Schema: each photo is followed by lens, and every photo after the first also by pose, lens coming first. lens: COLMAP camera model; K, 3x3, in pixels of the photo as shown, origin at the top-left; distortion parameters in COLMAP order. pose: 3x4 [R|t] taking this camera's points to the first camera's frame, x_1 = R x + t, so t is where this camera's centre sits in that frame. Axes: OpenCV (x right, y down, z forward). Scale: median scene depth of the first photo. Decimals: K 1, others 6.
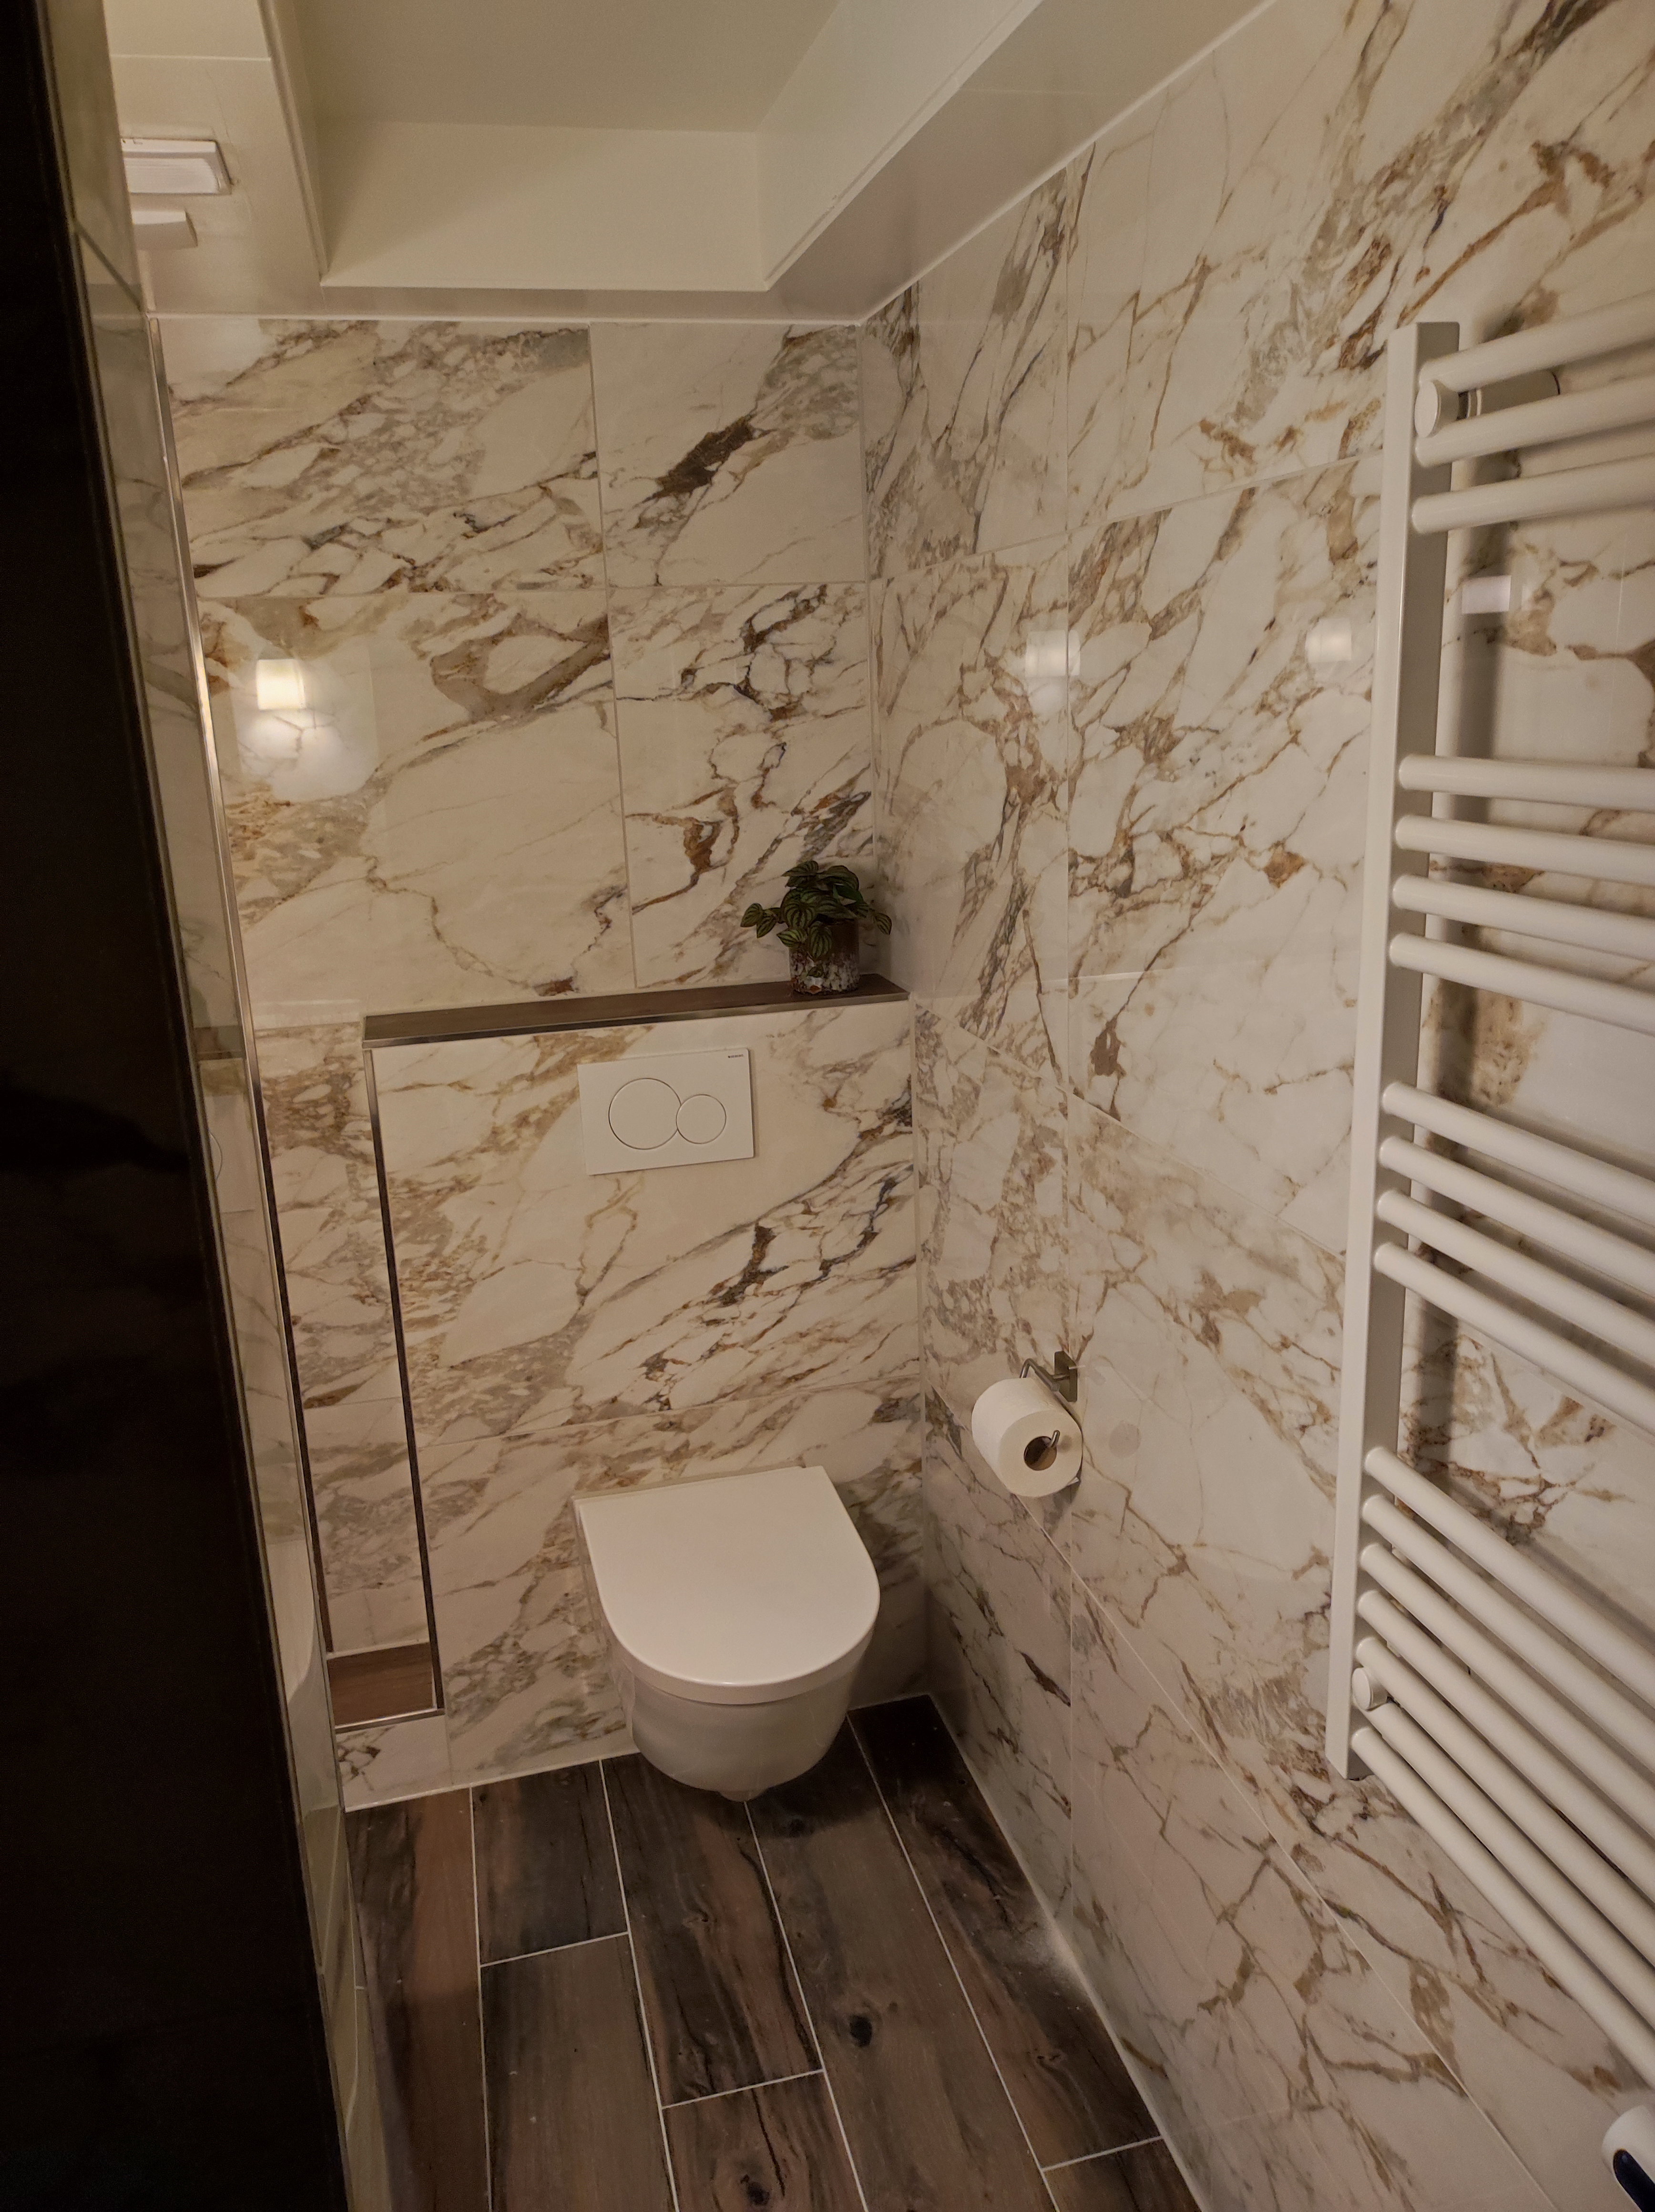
lens RADIAL K [[1621.7, 0, 826.0], [0, 1621.7, 1103.1], [0, 0, 1]] dist [0.010756, -0.000823]
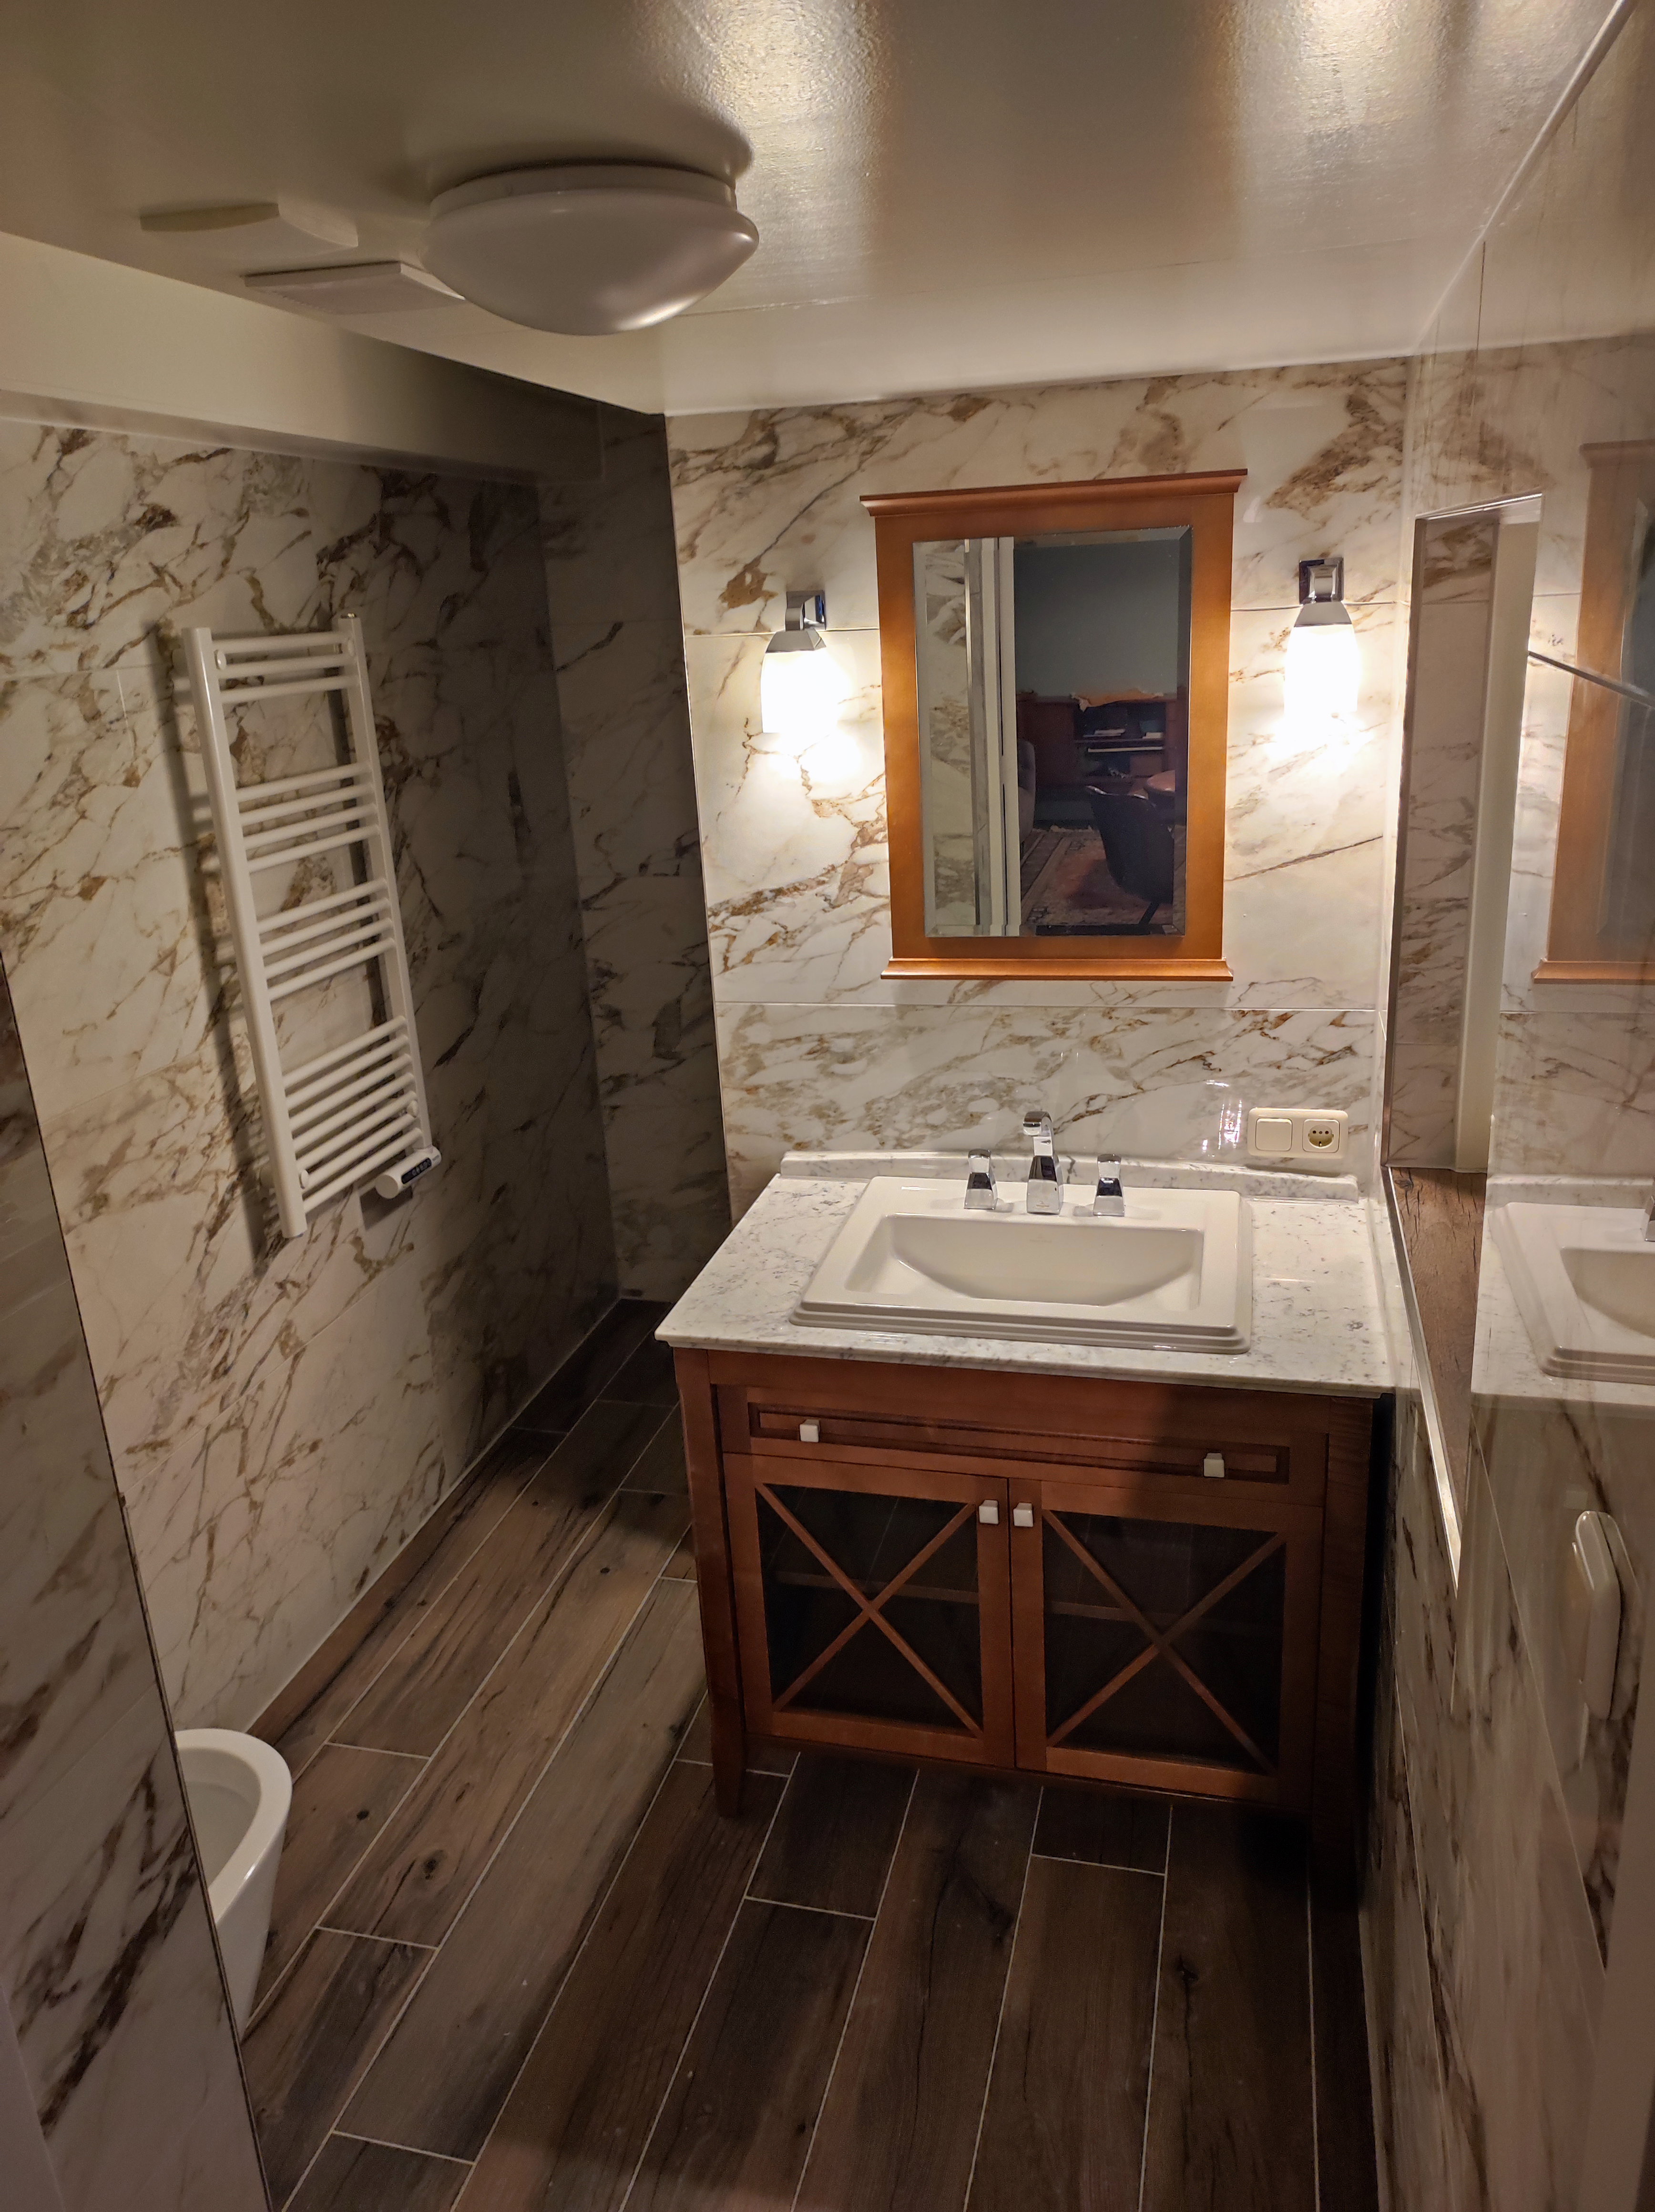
lens RADIAL K [[1621.7, 0, 825.7], [0, 1621.7, 1106.2], [0, 0, 1]] dist [0.010756, -0.000823]
pose [[-0.873136, -0.062499, 0.483454, -1.436752], [0.209716, 0.847121, 0.488267, -0.709342], [-0.440061, 0.527711, -0.726545, 2.273221]]
